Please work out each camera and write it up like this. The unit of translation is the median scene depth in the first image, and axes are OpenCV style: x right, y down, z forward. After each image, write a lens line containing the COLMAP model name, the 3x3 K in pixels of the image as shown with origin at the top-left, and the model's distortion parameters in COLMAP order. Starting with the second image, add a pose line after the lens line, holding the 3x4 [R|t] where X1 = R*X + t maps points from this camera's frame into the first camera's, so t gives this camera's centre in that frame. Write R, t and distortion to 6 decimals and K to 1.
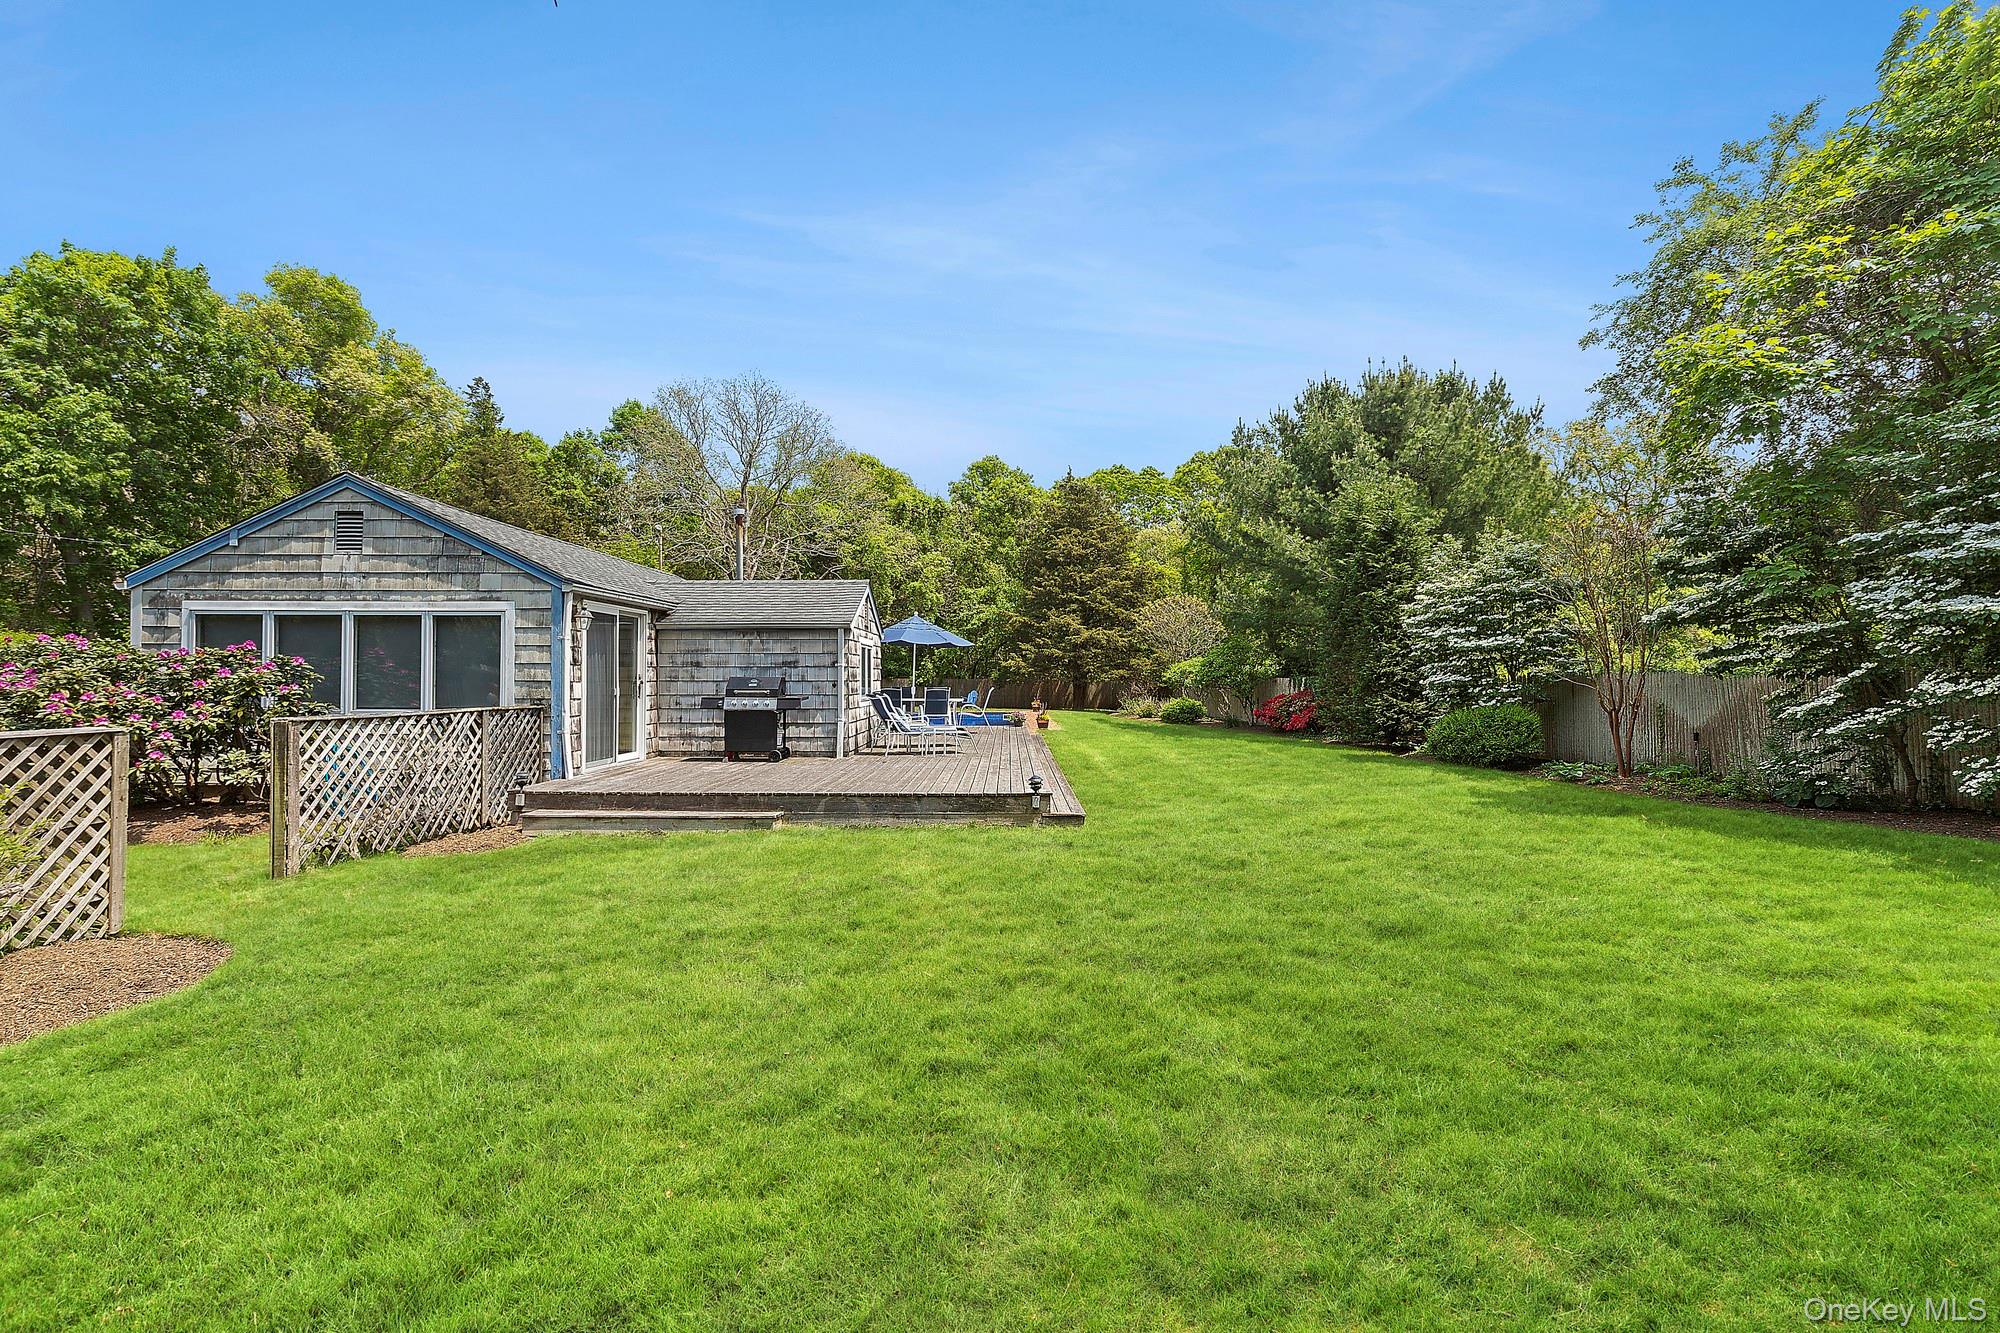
lens RADIAL K [[891.8, 0, 987.2], [0, 891.8, 654.7], [0, 0, 1]] dist [0.001310, 0.000269]
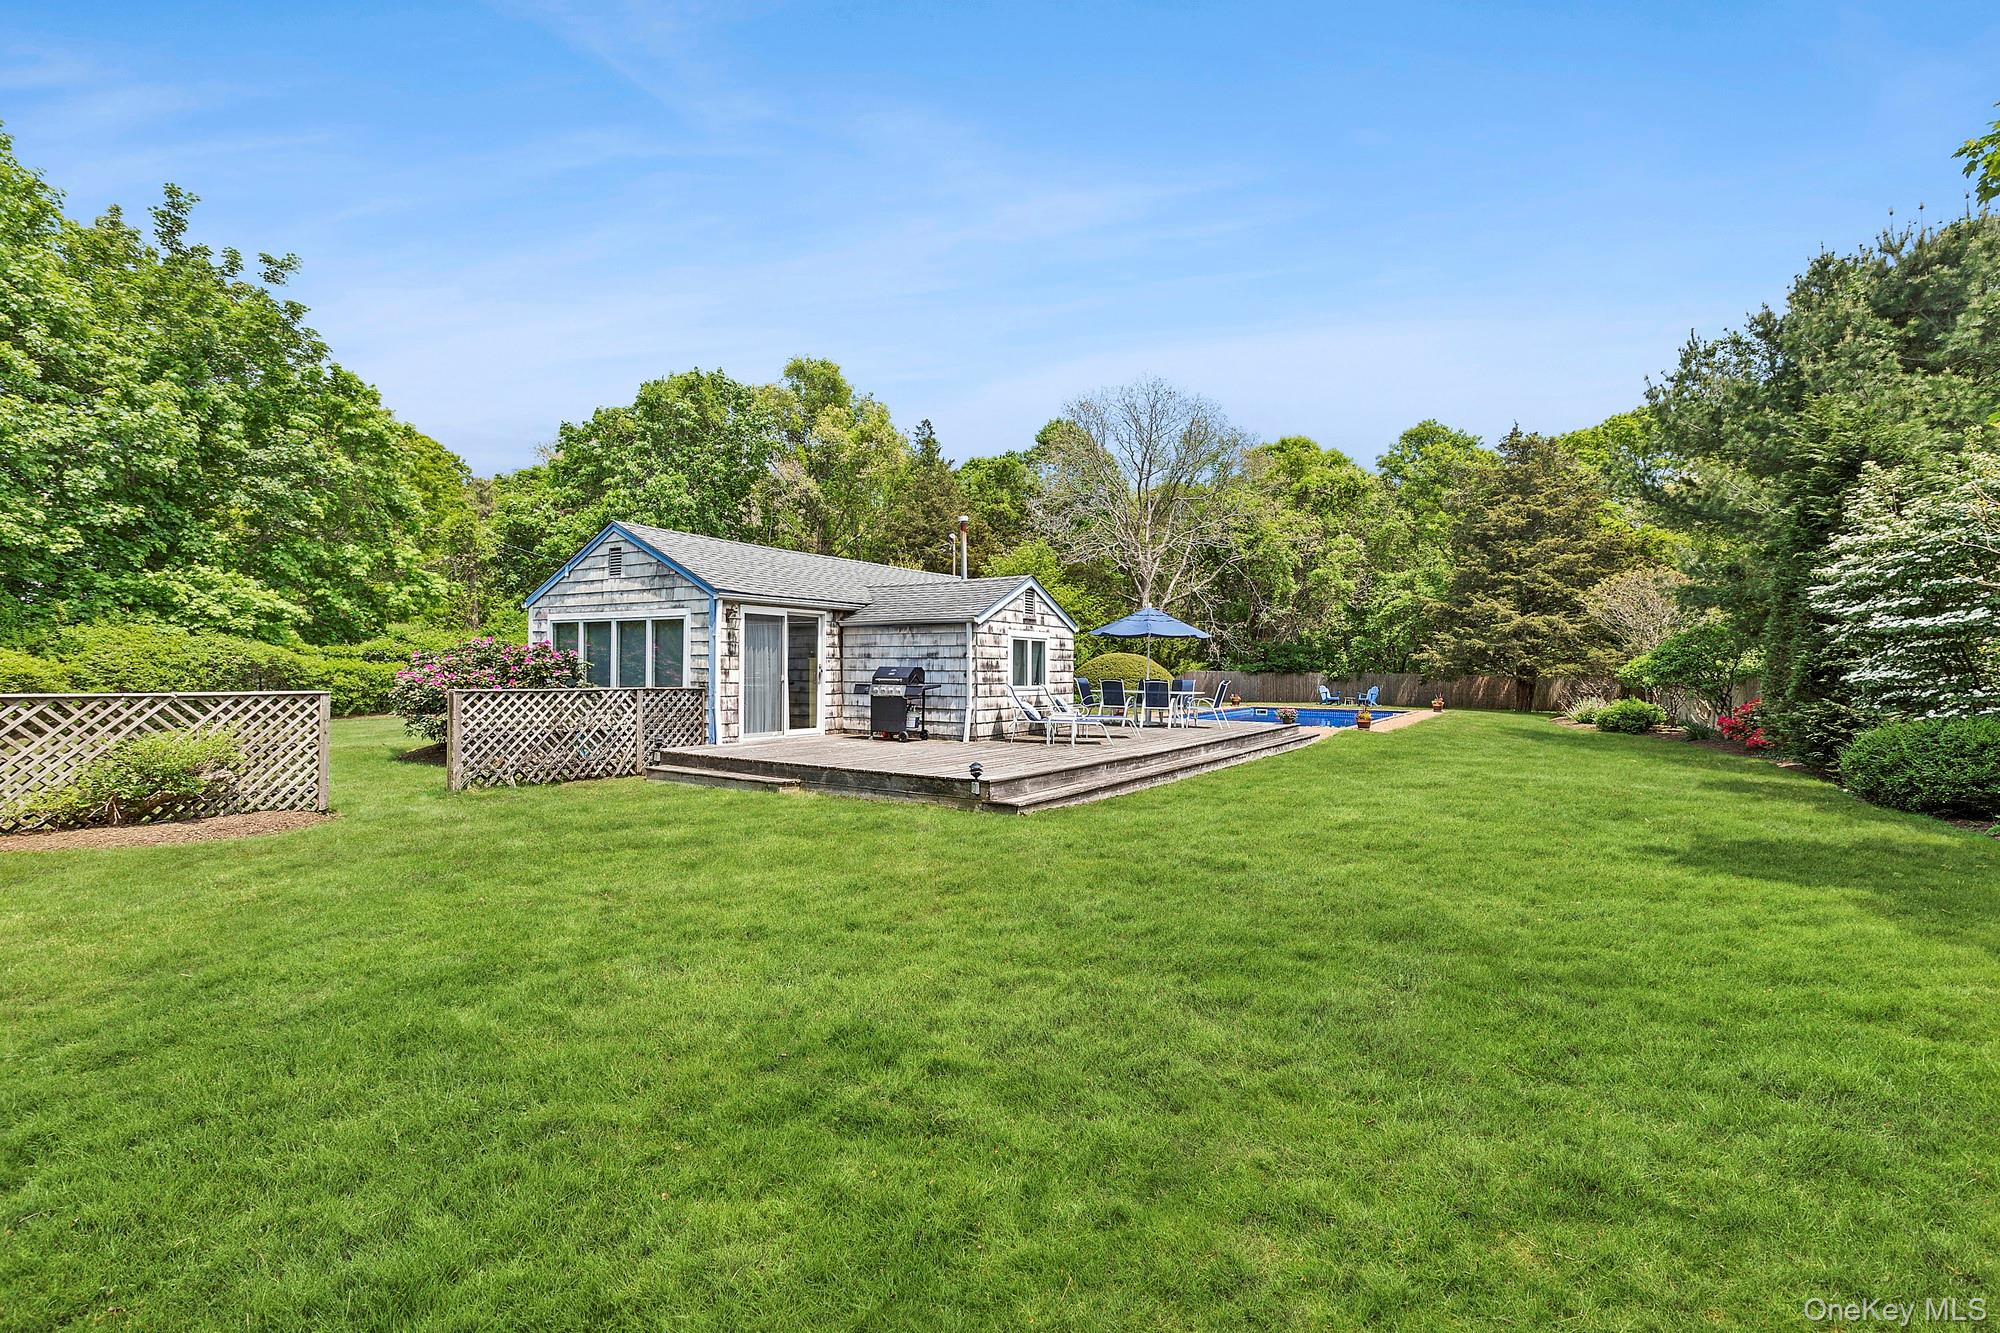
lens RADIAL K [[891.8, 0, 987.2], [0, 891.8, 654.7], [0, 0, 1]] dist [0.001310, 0.000269]
pose [[0.843790, -0.002299, -0.536668, 0.456796], [0.005907, 0.999970, 0.005003, 0.004598], [0.536640, -0.007392, 0.843779, 0.103617]]
